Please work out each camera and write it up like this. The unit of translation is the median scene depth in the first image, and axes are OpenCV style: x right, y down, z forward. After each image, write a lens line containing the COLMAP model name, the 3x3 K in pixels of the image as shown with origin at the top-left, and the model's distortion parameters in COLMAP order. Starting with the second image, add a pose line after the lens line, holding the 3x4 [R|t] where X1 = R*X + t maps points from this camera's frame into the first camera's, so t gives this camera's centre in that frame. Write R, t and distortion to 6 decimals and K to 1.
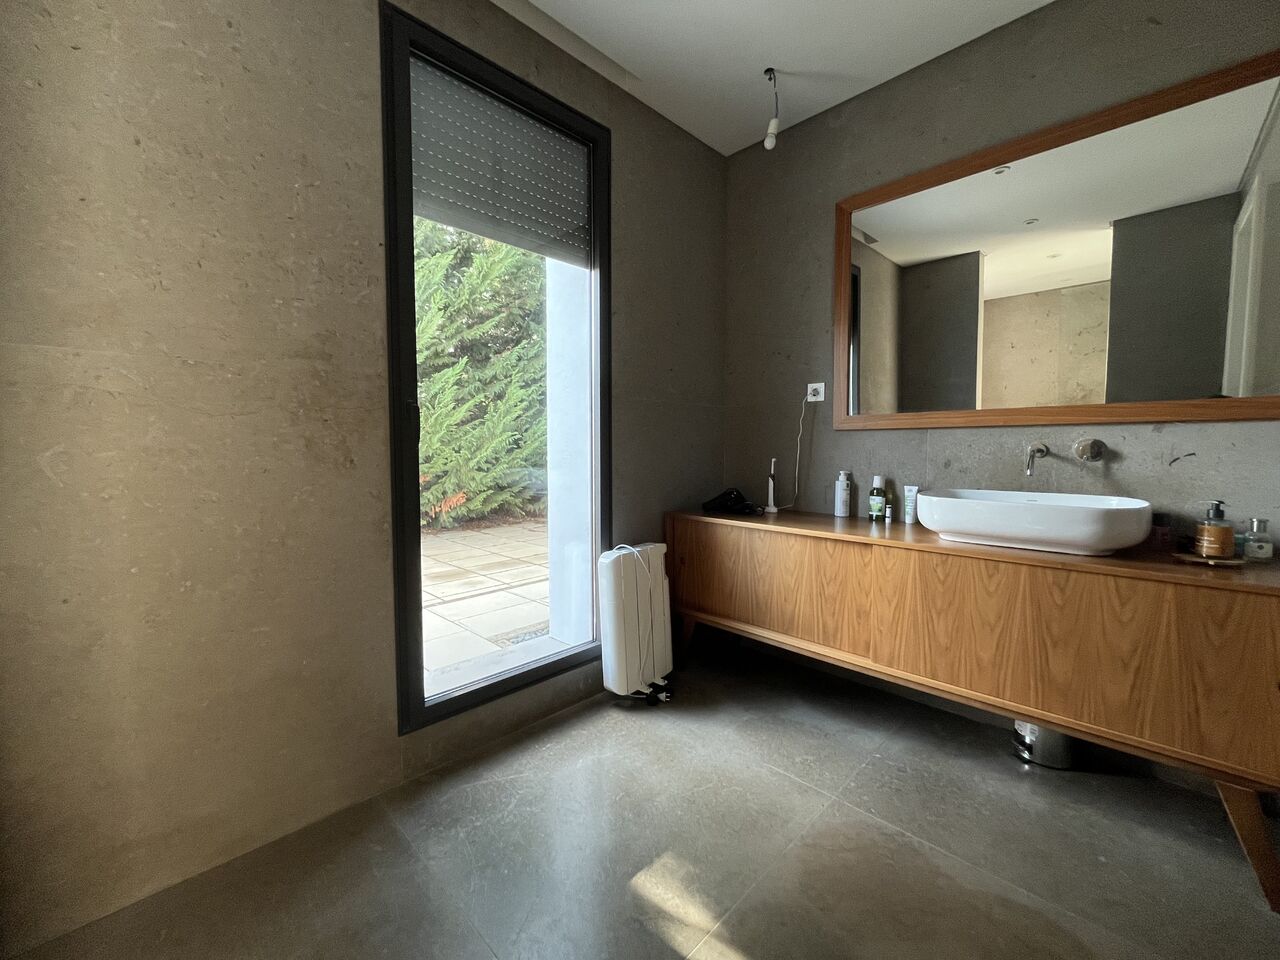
lens RADIAL K [[521.3, 0, 640.8], [0, 521.3, 475.2], [0, 0, 1]] dist [-0.001626, -0.000447]
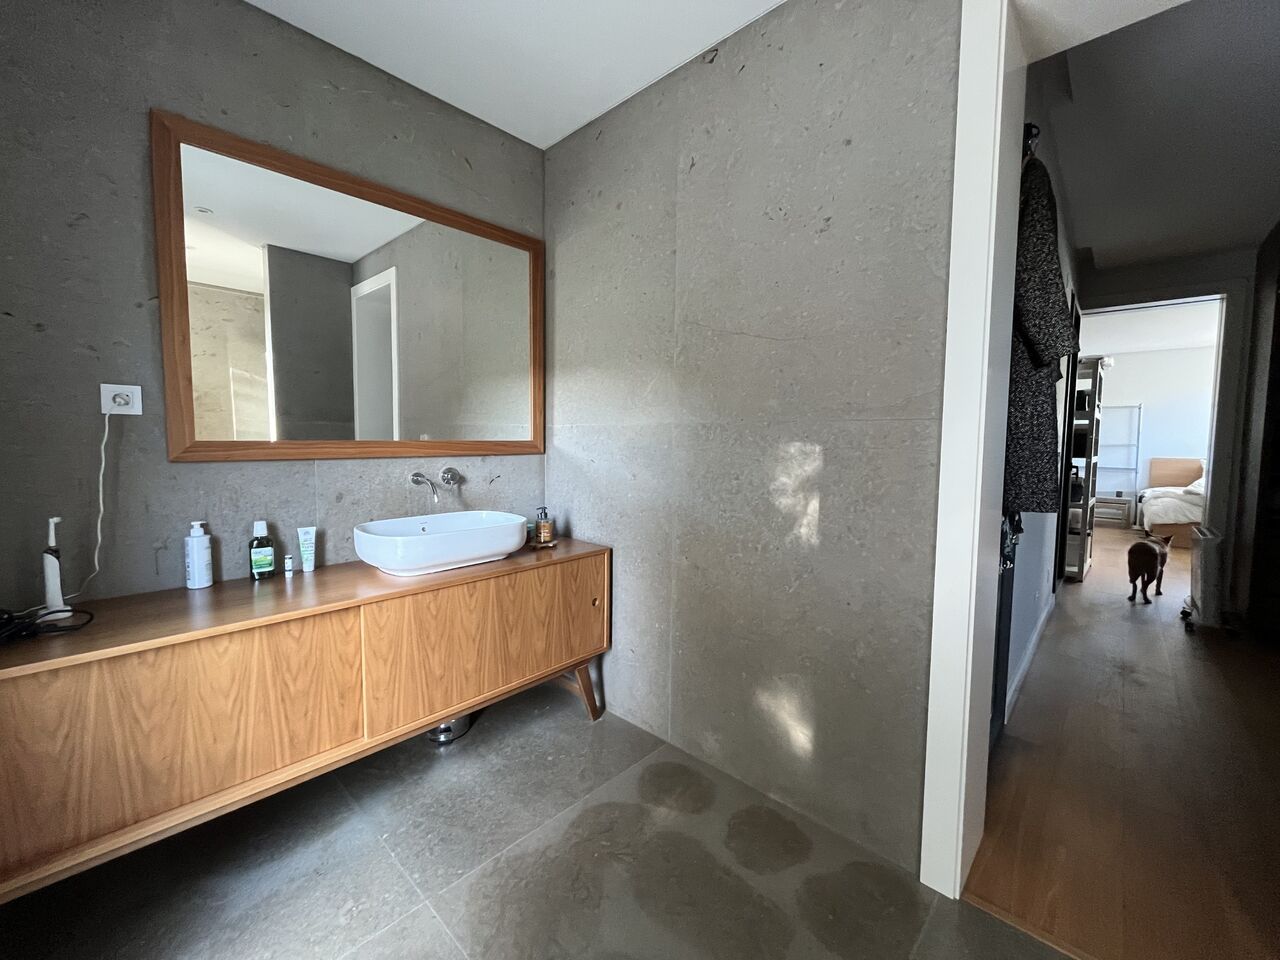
lens RADIAL K [[521.3, 0, 640.8], [0, 521.3, 475.2], [0, 0, 1]] dist [-0.001626, -0.000447]
pose [[-0.038613, -0.069272, 0.996850, -0.399032], [0.047499, 0.996339, 0.071076, -0.114558], [-0.998125, 0.050094, -0.035181, 0.562277]]
